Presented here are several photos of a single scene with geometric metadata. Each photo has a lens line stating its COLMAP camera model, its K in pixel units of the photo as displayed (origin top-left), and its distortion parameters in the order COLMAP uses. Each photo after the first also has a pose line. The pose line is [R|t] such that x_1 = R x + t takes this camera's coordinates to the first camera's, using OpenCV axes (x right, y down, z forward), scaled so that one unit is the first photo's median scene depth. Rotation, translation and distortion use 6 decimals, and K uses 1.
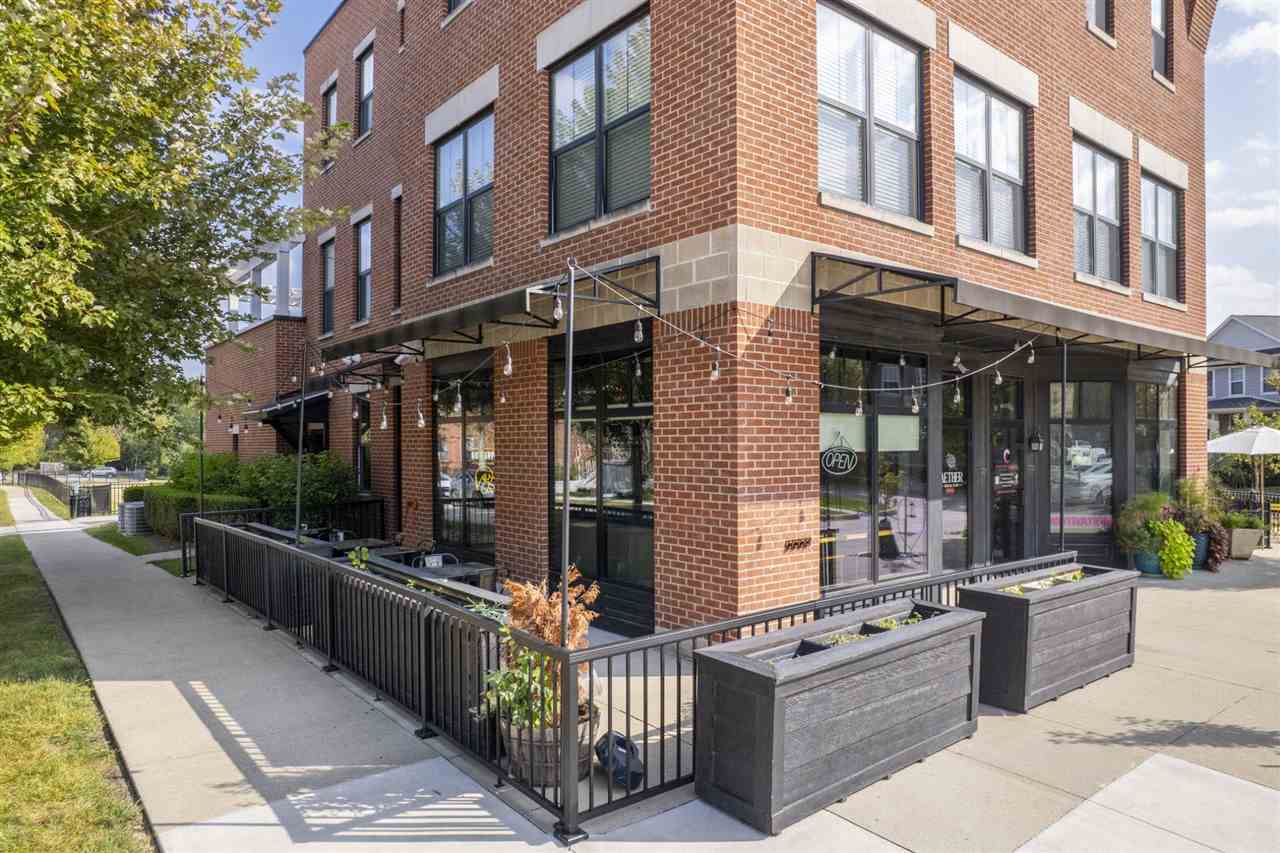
lens RADIAL K [[818.6, 0, 643.4], [0, 818.6, 438.3], [0, 0, 1]] dist [-0.065559, 0.055977]
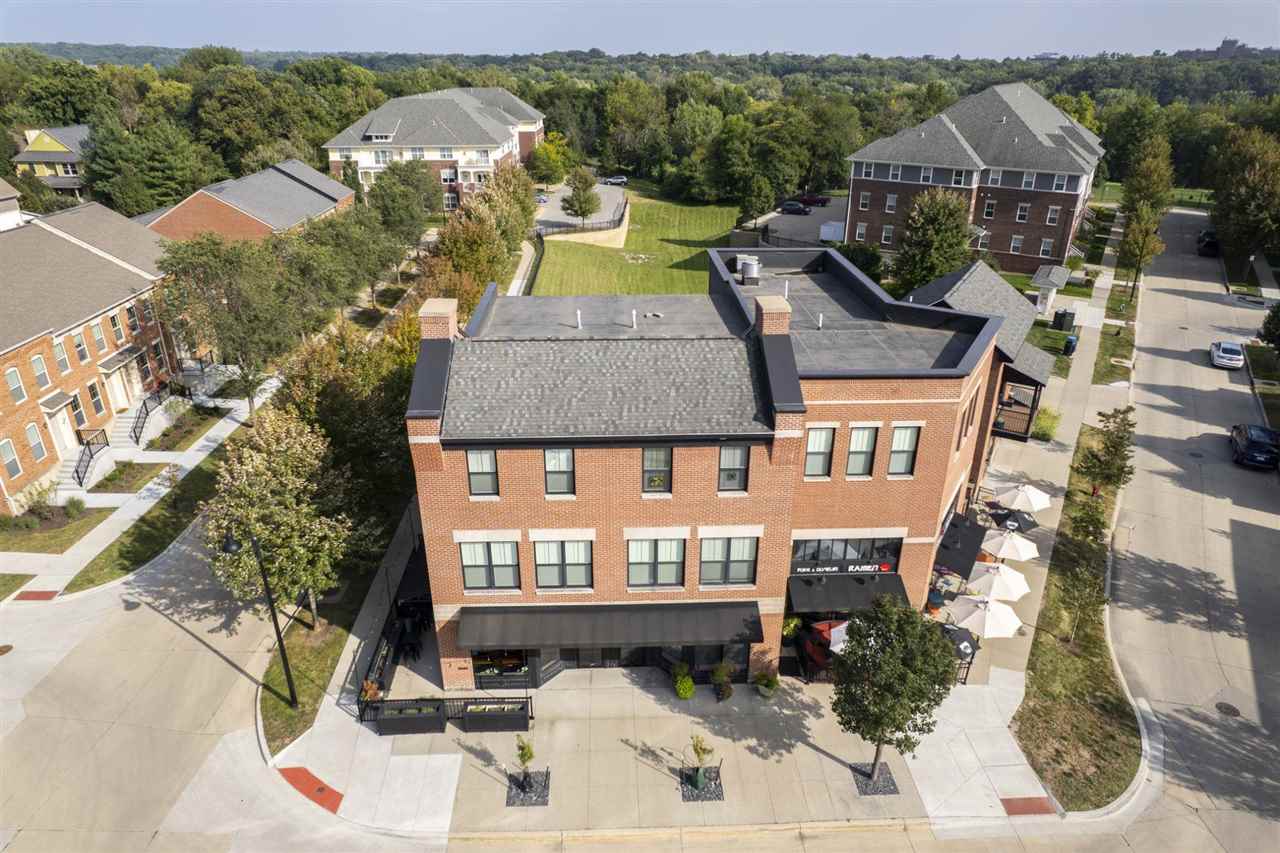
lens RADIAL K [[818.6, 0, 643.3], [0, 818.6, 436.6], [0, 0, 1]] dist [-0.065559, 0.055977]
pose [[0.805033, 0.258814, -0.533795, 2.643176], [-0.004808, 0.902628, 0.430394, -2.518509], [0.593210, -0.343916, 0.727890, -0.929804]]
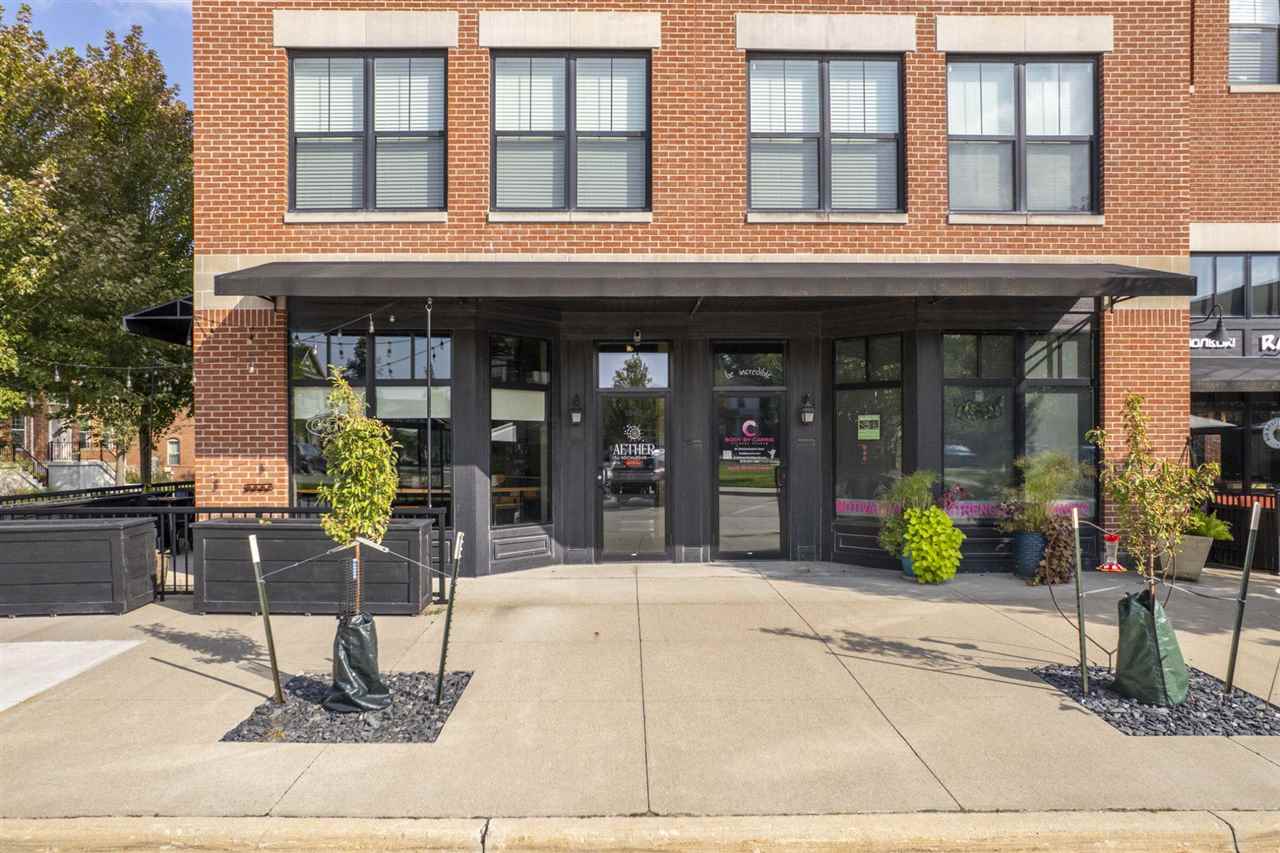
lens RADIAL K [[818.6, 0, 641.6], [0, 818.6, 449.6], [0, 0, 1]] dist [-0.065559, 0.055977]
pose [[0.790345, -0.000142, -0.612662, 1.453438], [0.005812, 0.999957, 0.007267, 0.061102], [0.612635, -0.009304, 0.790311, 0.345260]]
